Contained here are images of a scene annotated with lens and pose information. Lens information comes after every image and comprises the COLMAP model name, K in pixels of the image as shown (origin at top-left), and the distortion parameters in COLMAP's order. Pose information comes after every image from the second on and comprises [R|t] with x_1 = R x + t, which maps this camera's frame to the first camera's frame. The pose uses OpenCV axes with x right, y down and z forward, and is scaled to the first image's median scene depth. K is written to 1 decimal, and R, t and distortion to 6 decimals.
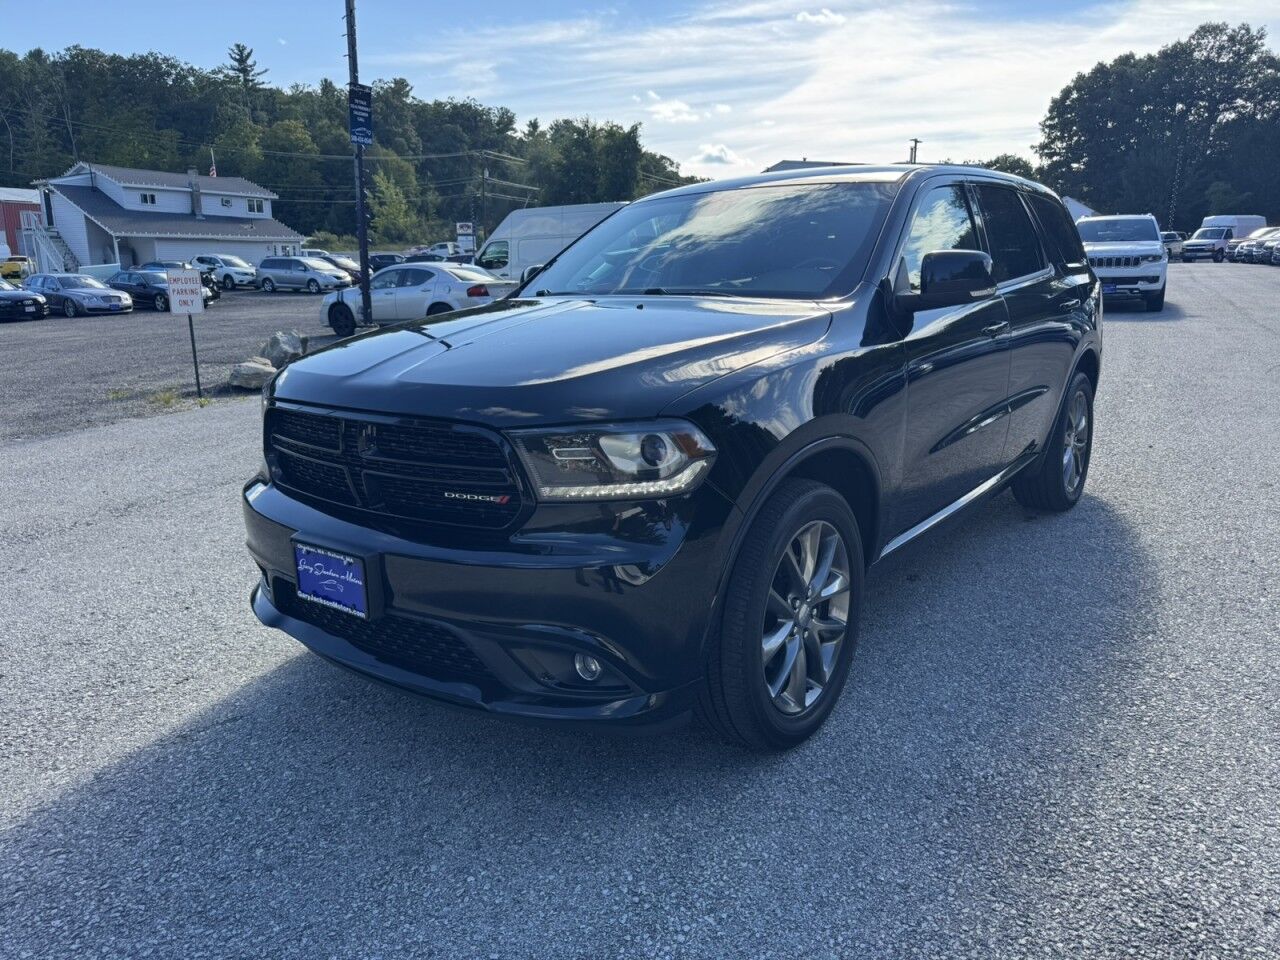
lens RADIAL K [[1058.8, 0, 639.0], [0, 1058.8, 478.9], [0, 0, 1]] dist [0.018492, -0.033117]
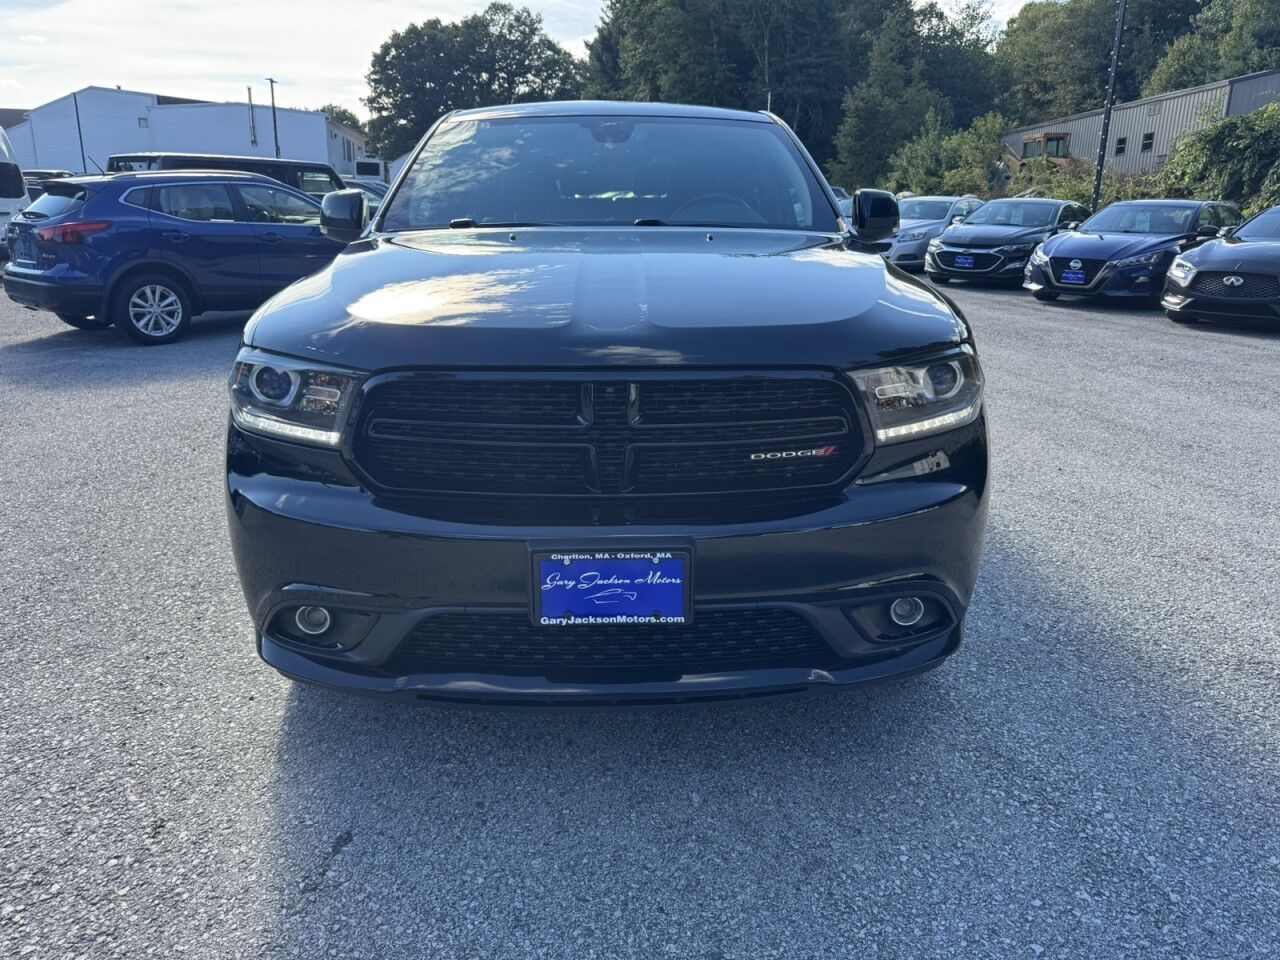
lens RADIAL K [[1058.8, 0, 639.0], [0, 1058.8, 478.9], [0, 0, 1]] dist [0.018492, -0.033117]
pose [[0.718360, -0.144441, 0.680511, -0.183623], [0.118617, 0.989315, 0.084771, -0.011223], [-0.685484, 0.019824, 0.727817, 0.097224]]
